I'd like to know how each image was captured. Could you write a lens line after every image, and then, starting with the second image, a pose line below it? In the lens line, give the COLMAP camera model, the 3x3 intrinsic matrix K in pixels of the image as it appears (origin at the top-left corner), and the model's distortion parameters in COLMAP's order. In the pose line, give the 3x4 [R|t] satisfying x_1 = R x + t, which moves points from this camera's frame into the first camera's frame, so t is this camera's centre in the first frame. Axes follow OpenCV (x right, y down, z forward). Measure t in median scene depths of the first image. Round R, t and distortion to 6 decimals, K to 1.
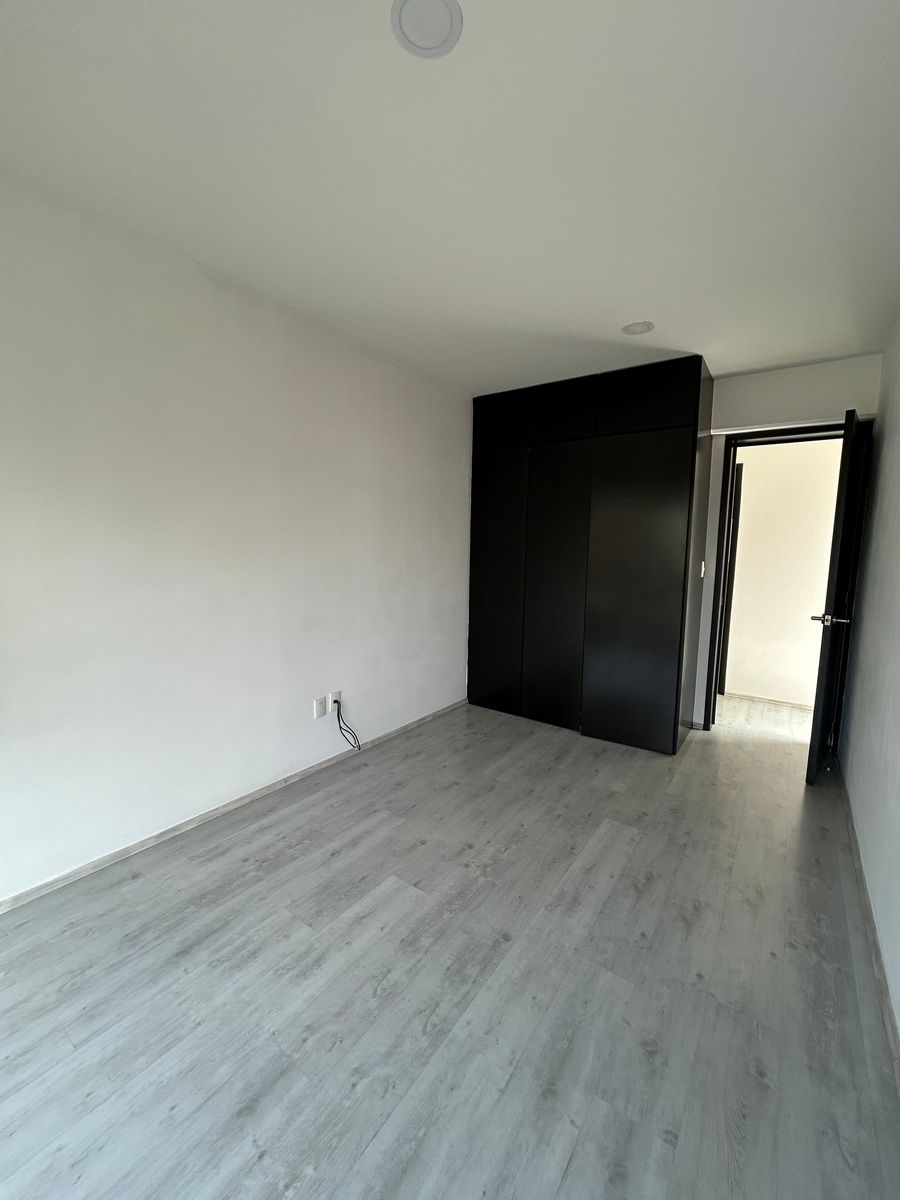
lens RADIAL K [[482.2, 0, 450.3], [0, 482.2, 600.5], [0, 0, 1]] dist [-0.003748, -0.000167]
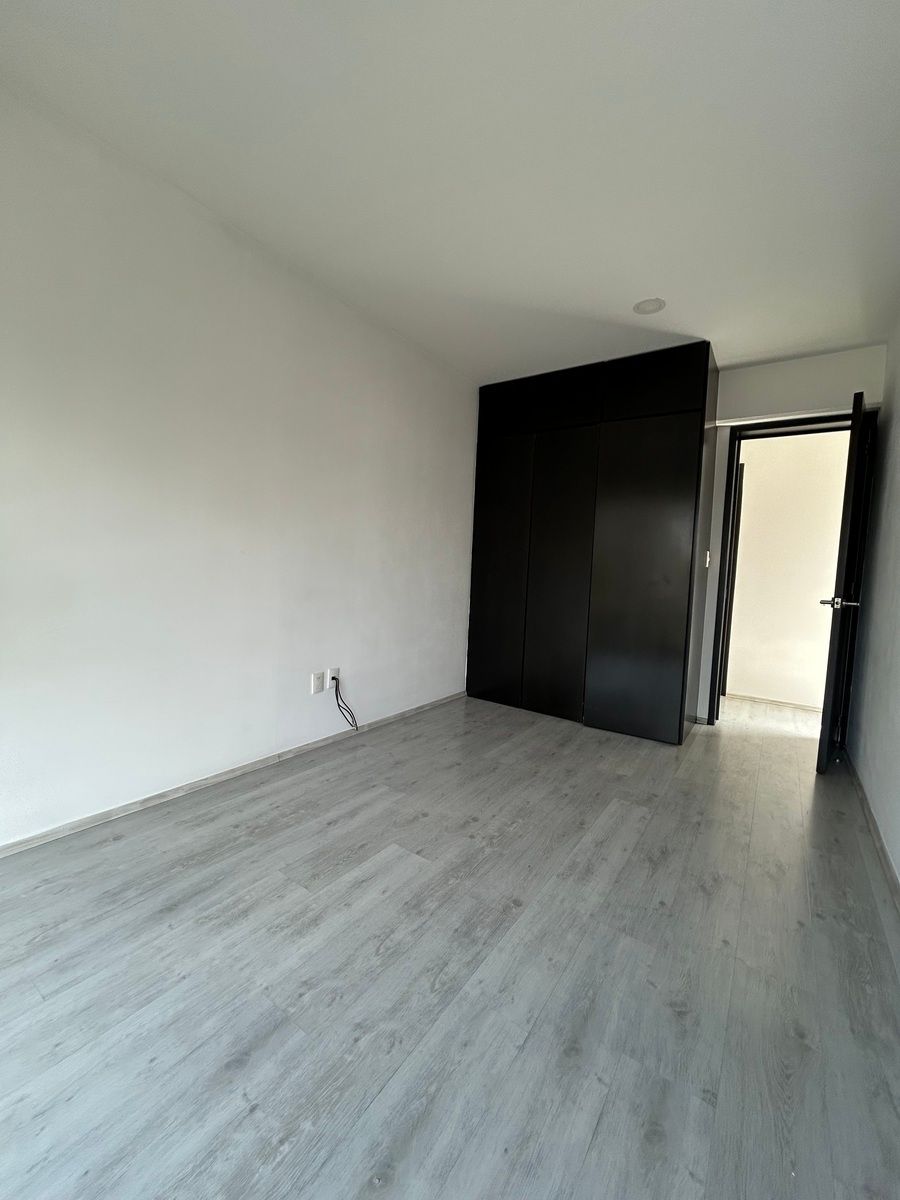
lens RADIAL K [[482.2, 0, 450.0], [0, 482.2, 600.5], [0, 0, 1]] dist [-0.003748, -0.000167]
pose [[0.999552, 0.025202, 0.016120, -0.040704], [-0.024467, 0.998720, -0.044275, 0.149961], [-0.017215, 0.043861, 0.998889, 0.041474]]
